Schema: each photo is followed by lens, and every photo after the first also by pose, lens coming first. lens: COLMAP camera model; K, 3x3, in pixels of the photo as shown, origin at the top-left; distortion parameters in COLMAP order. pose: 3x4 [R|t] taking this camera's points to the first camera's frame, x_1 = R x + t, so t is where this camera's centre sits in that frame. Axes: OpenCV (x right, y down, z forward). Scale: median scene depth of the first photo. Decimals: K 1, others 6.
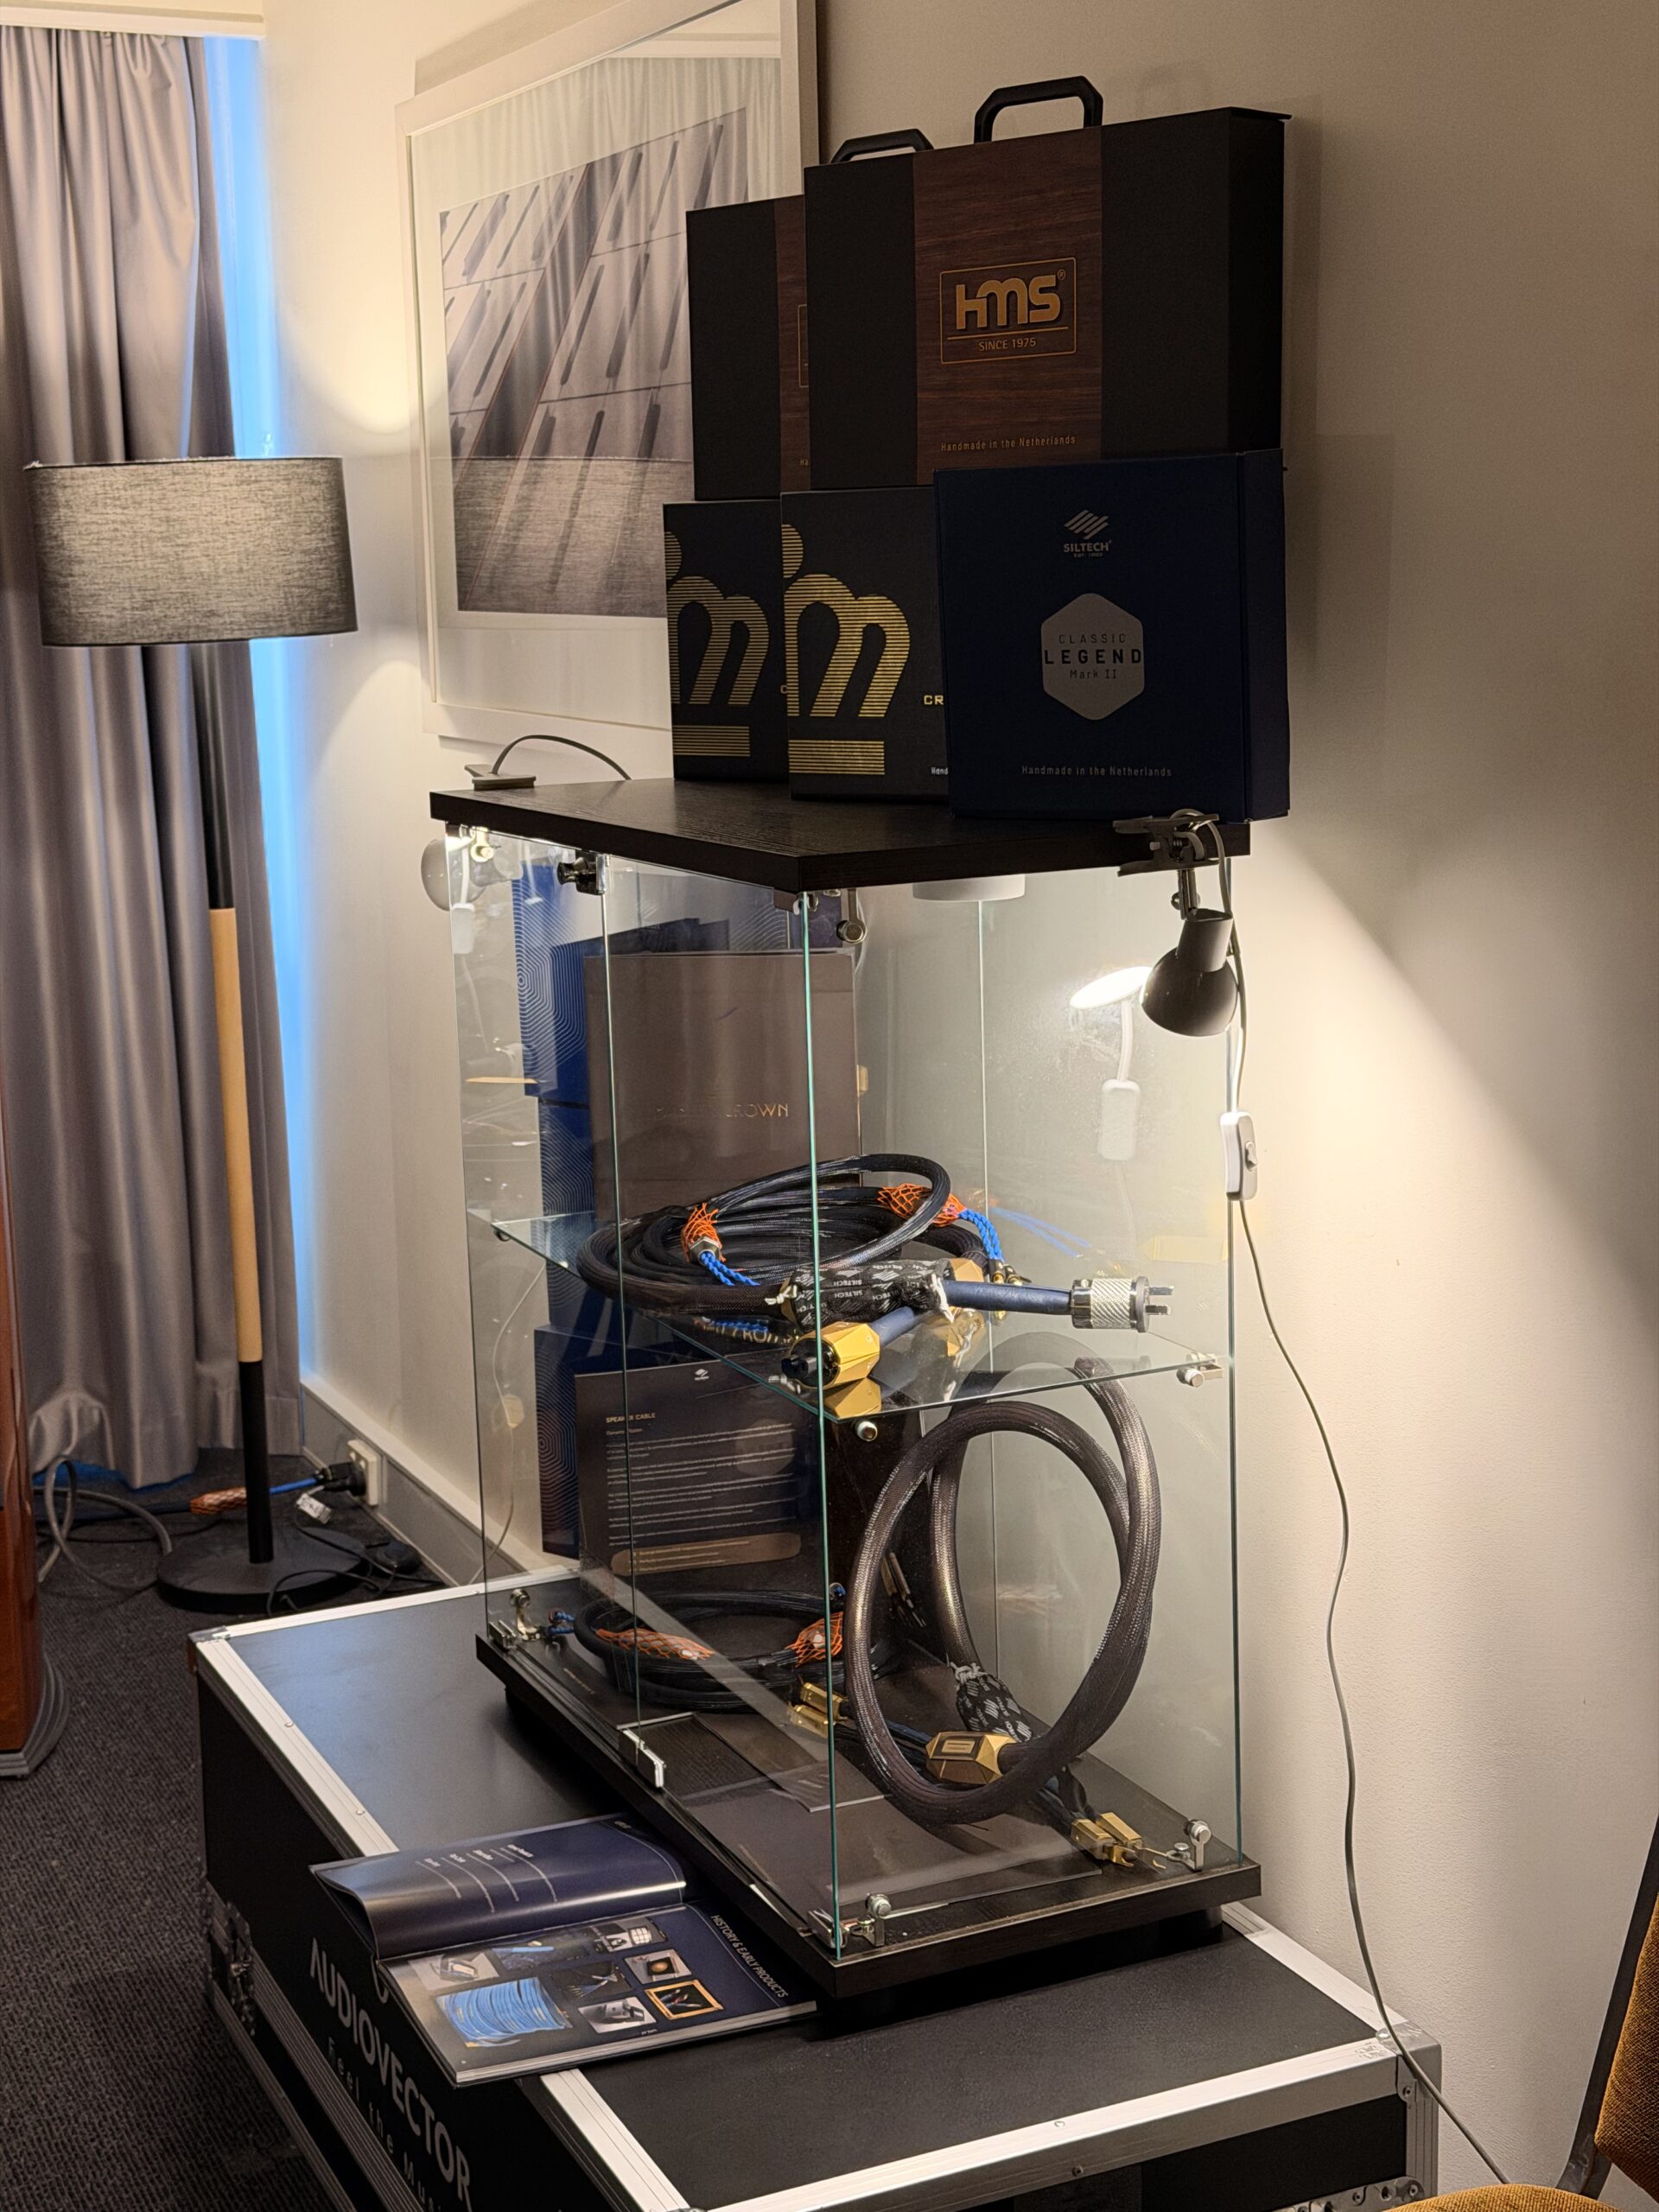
lens RADIAL K [[3077.4, 0, 830.7], [0, 3077.4, 1112.7], [0, 0, 1]] dist [0.179756, -0.293092]
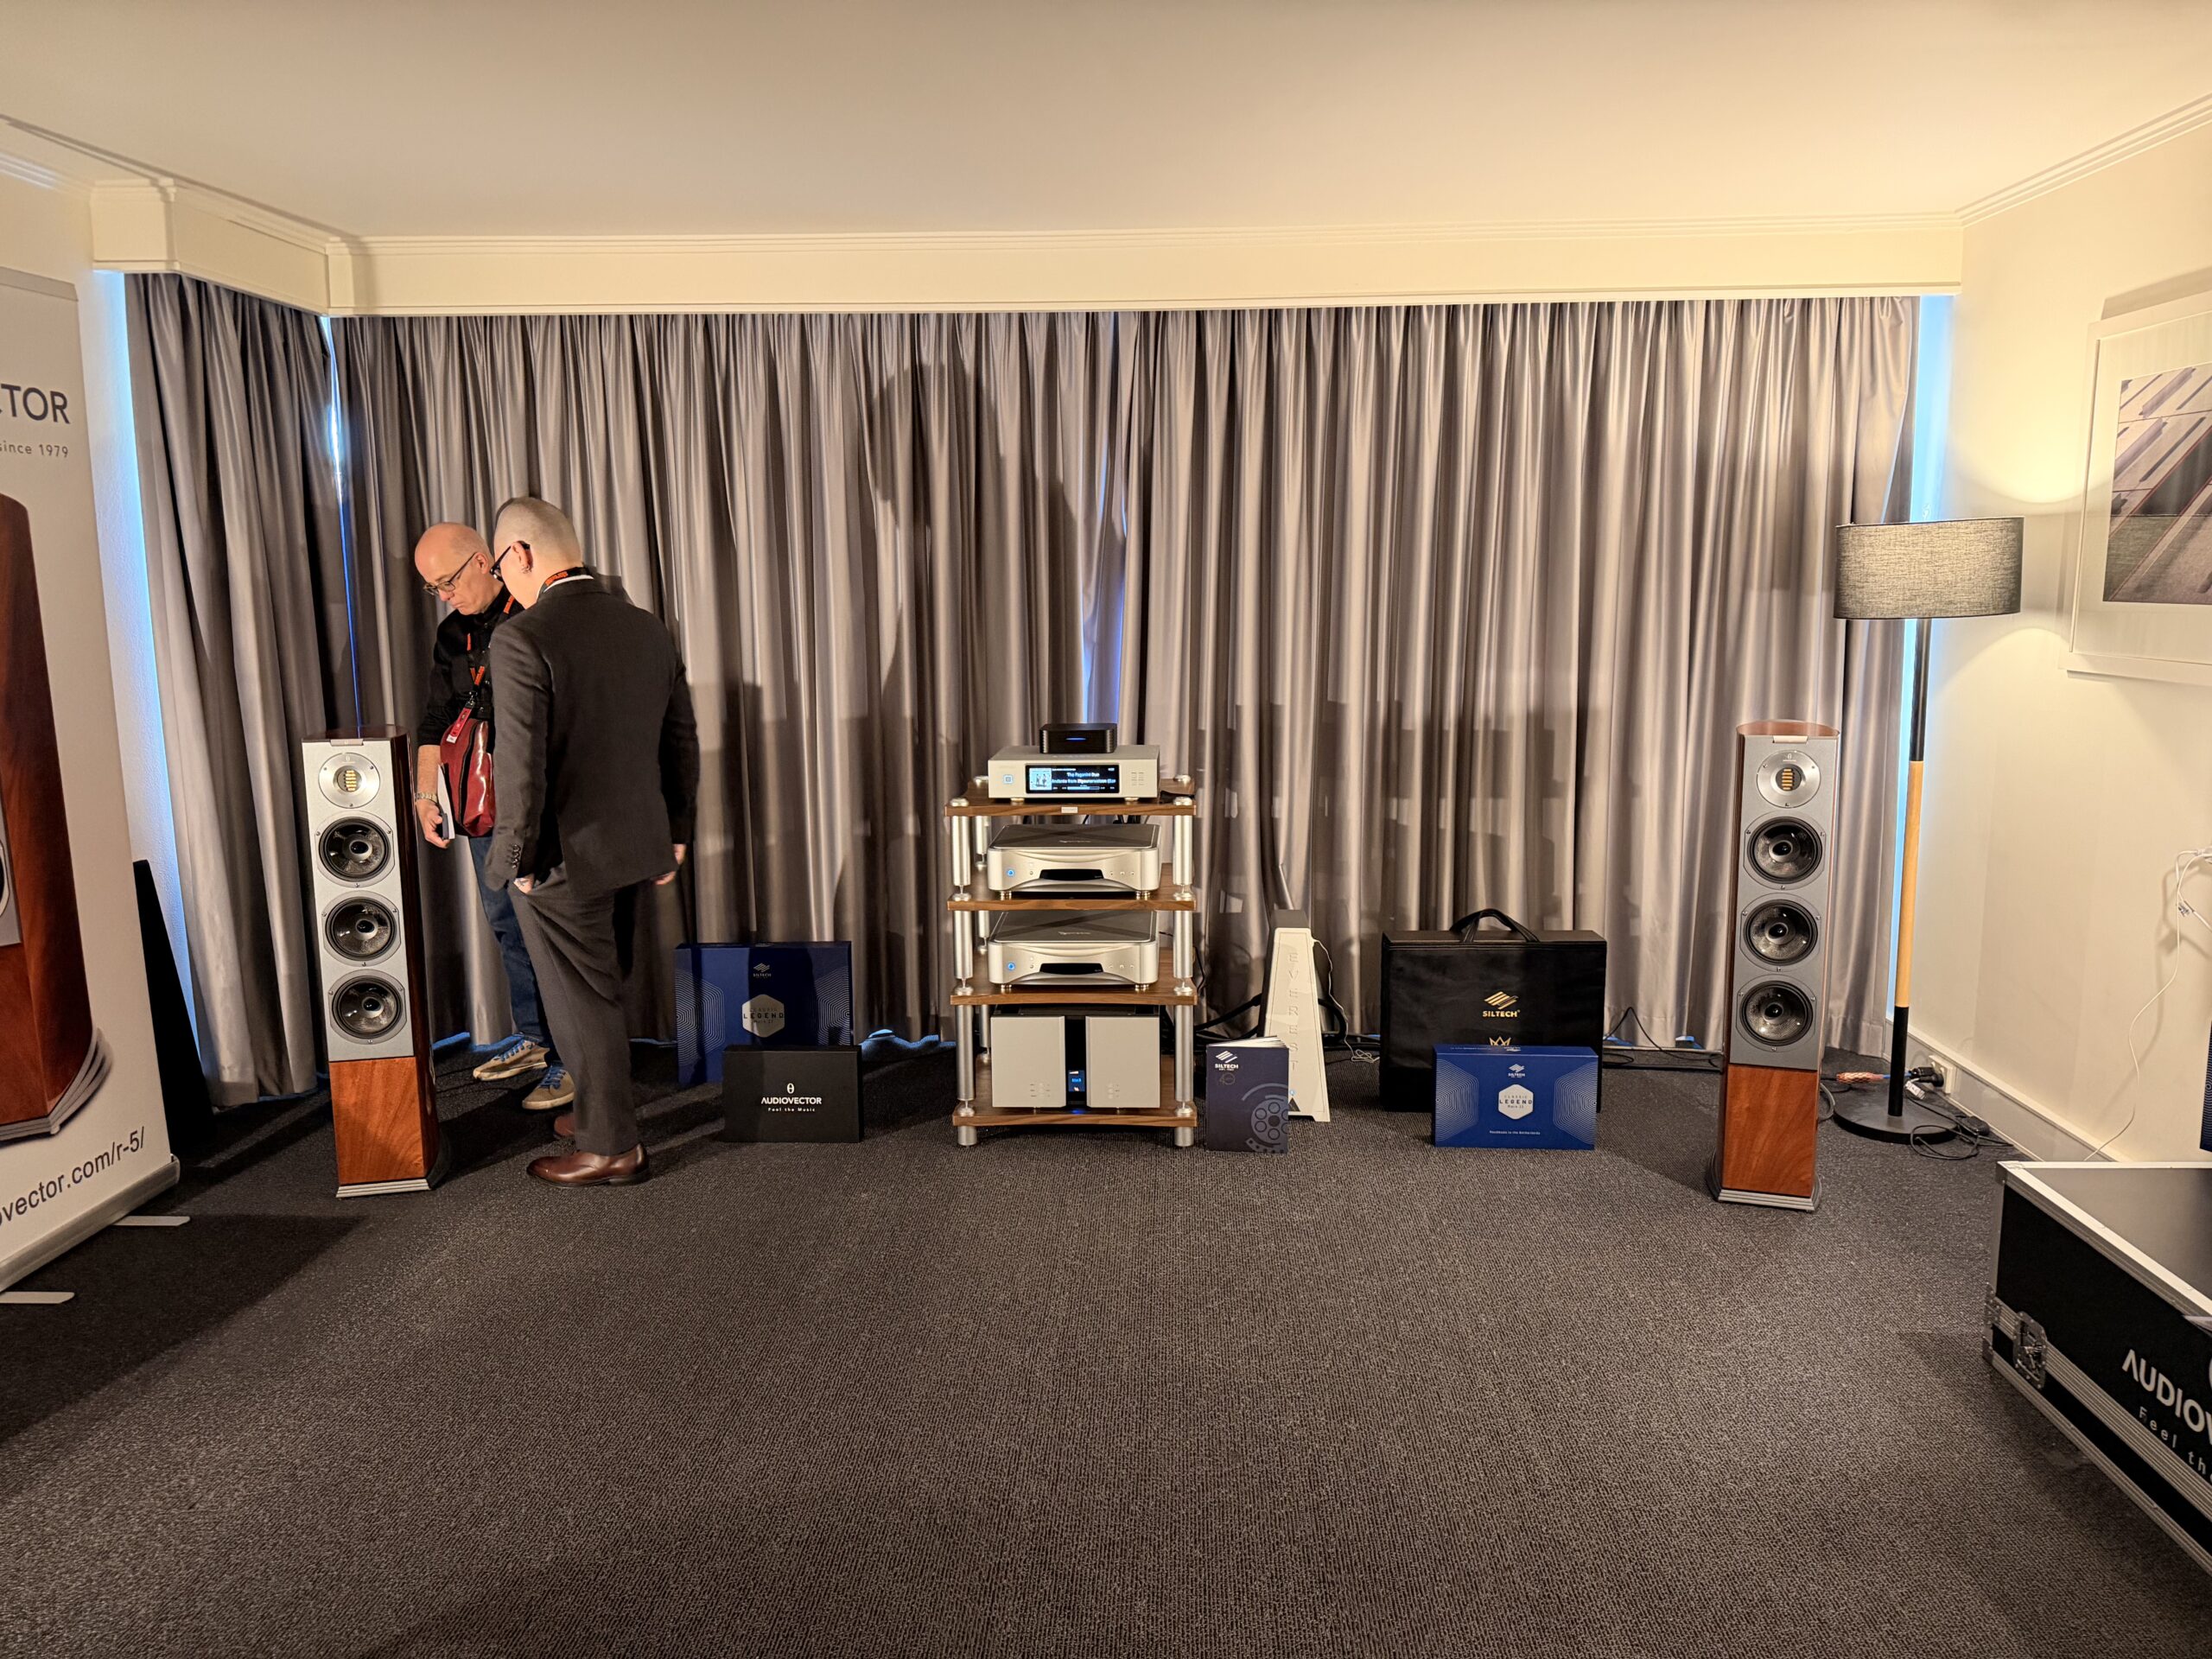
lens RADIAL K [[1522.1, 0, 1109.3], [0, 1522.1, 841.0], [0, 0, 1]] dist [0.084436, -0.113611]
pose [[0.884078, 0.084029, -0.459724, -0.321830], [-0.084398, 0.996236, 0.019792, 0.006811], [0.459656, 0.021302, 0.887841, -0.059116]]
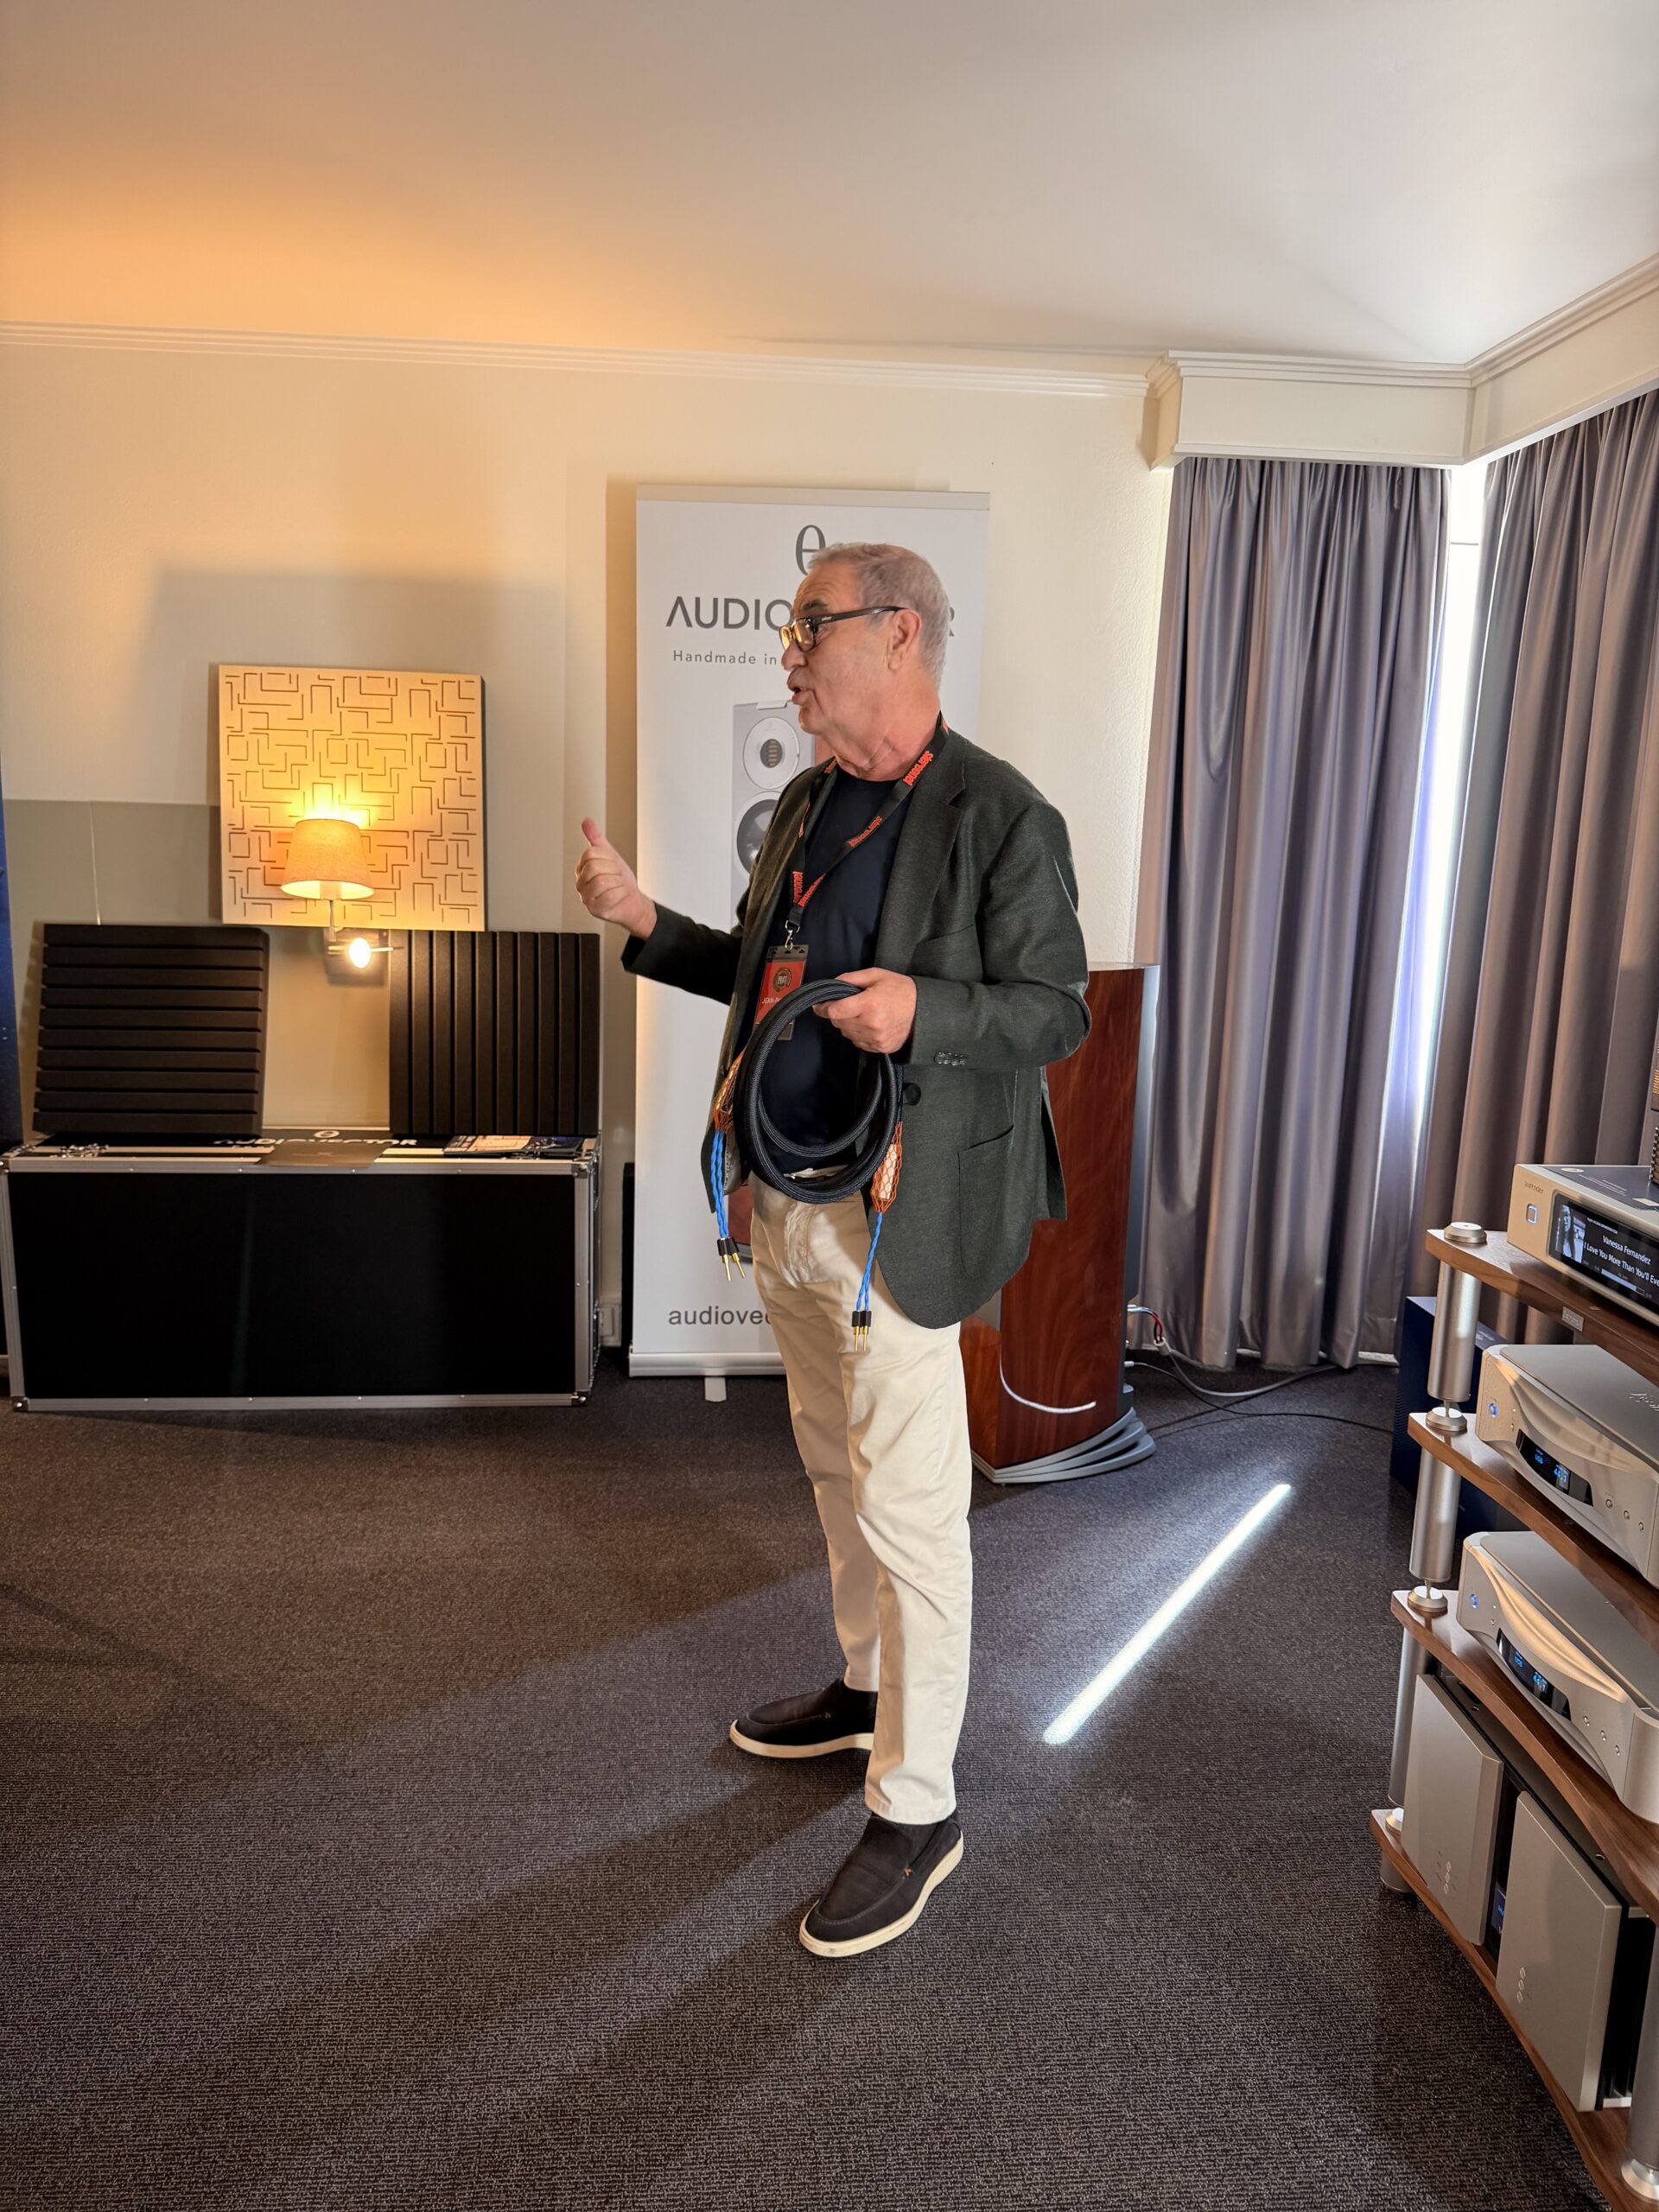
lens RADIAL K [[1537.3, 0, 839.3], [0, 1537.3, 1119.1], [0, 0, 1]] dist [0.149051, -0.305574]
pose [[-0.355882, 0.181373, -0.916762, -0.356484], [-0.183938, 0.948202, 0.258997, -0.177617], [0.916251, 0.260799, -0.304087, 1.123385]]
